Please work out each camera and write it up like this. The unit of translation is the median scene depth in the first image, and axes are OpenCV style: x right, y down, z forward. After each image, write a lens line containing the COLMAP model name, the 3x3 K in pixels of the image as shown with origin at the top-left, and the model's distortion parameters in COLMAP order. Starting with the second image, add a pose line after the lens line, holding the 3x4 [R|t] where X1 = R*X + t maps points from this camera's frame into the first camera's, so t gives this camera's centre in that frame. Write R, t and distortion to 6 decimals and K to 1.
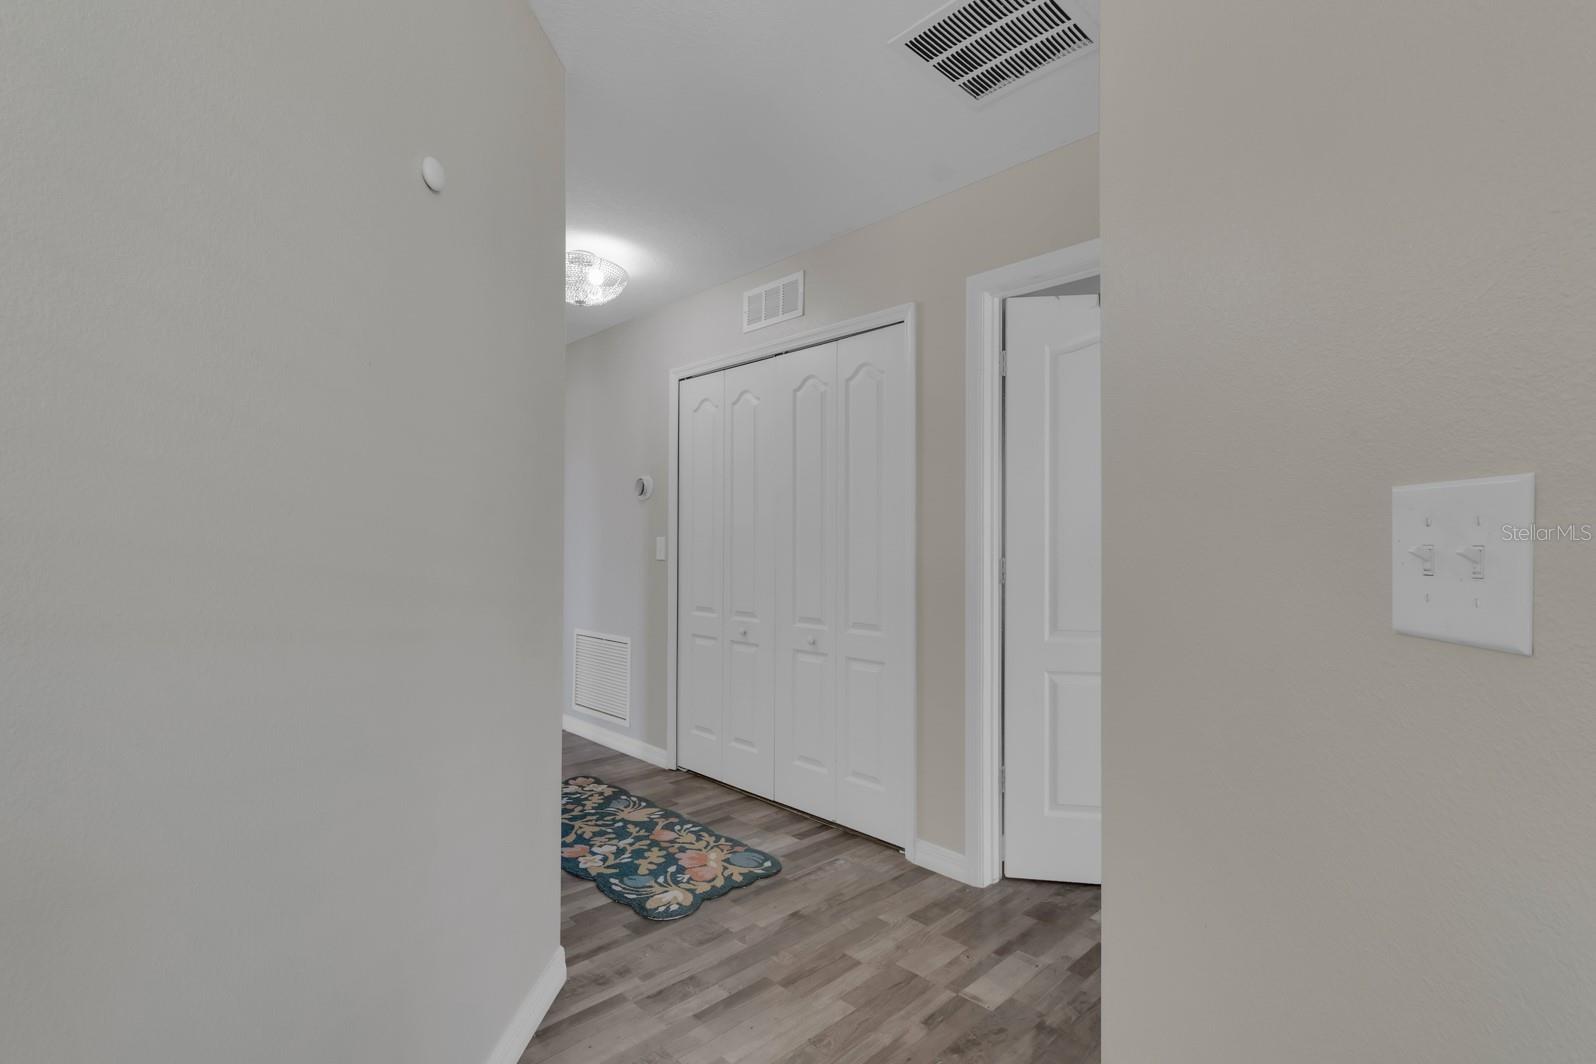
lens RADIAL K [[740.8, 0, 803.3], [0, 740.8, 538.0], [0, 0, 1]] dist [-0.003594, -0.000078]
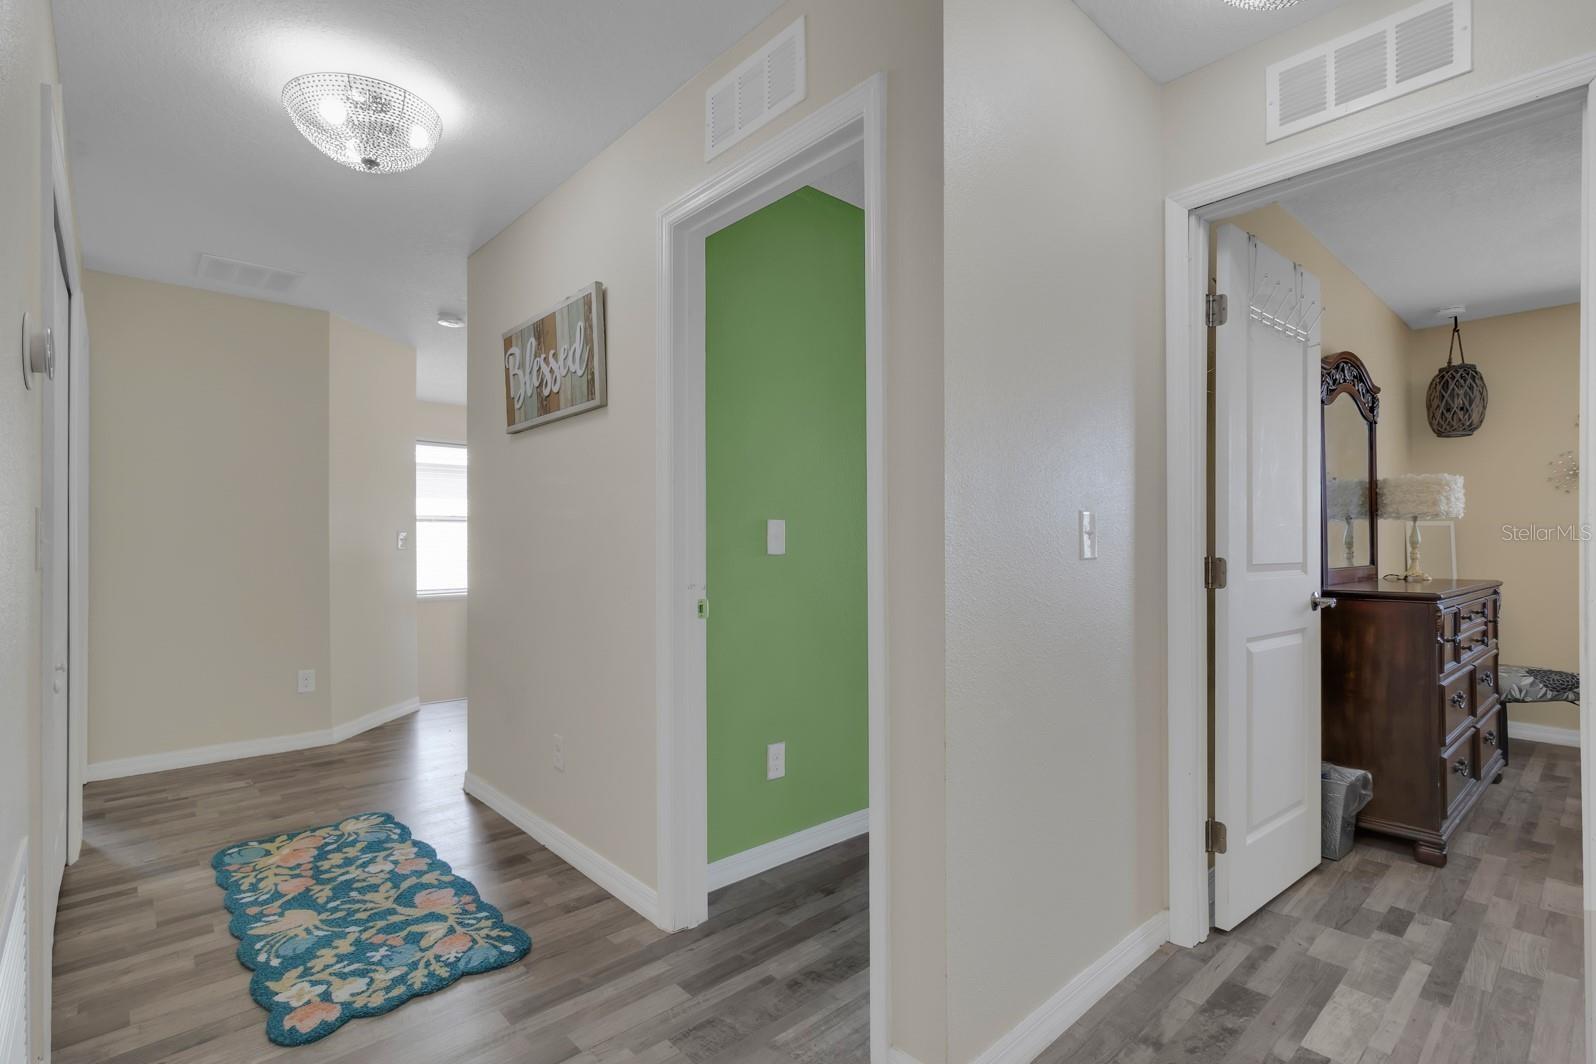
lens RADIAL K [[740.8, 0, 792.9], [0, 740.8, 539.3], [0, 0, 1]] dist [-0.003594, -0.000078]
pose [[-0.999349, 0.003898, 0.035867, -0.779409], [0.002945, 0.999642, -0.026595, 0.041518], [-0.035957, -0.026472, -0.999003, 1.828326]]
